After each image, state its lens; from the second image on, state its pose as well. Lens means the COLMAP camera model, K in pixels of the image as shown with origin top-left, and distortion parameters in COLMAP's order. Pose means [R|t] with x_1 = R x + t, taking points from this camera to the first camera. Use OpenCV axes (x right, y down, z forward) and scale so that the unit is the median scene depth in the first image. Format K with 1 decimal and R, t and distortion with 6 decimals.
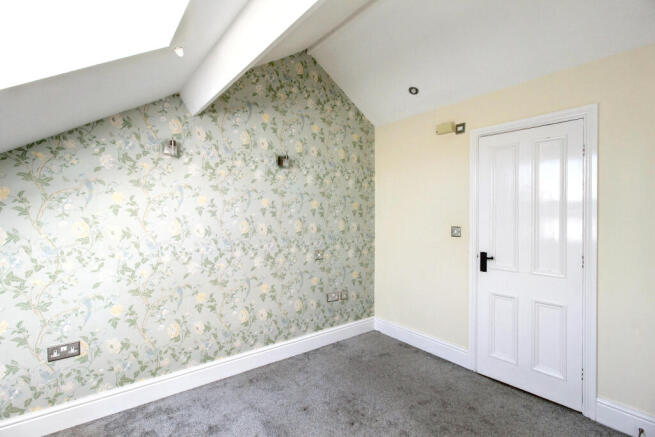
lens RADIAL K [[313.5, 0, 330.6], [0, 313.5, 218.1], [0, 0, 1]] dist [0.001498, -0.000241]
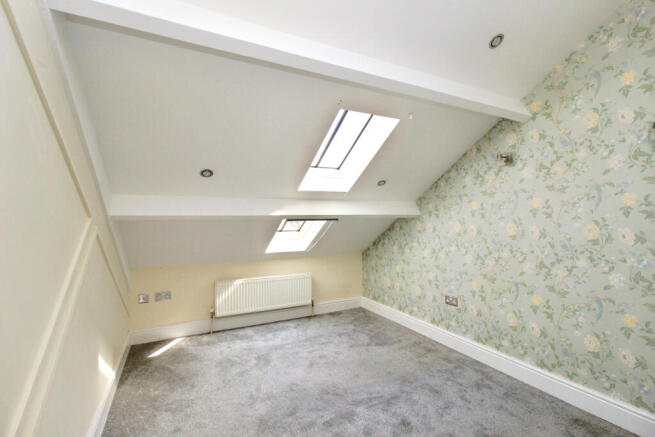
lens RADIAL K [[313.5, 0, 330.3], [0, 313.5, 218.5], [0, 0, 1]] dist [0.001498, -0.000241]
pose [[-0.200319, -0.003059, -0.979726, 0.698533], [-0.006741, 0.999976, -0.001743, 0.001371], [0.979708, 0.006255, -0.200335, 0.554590]]
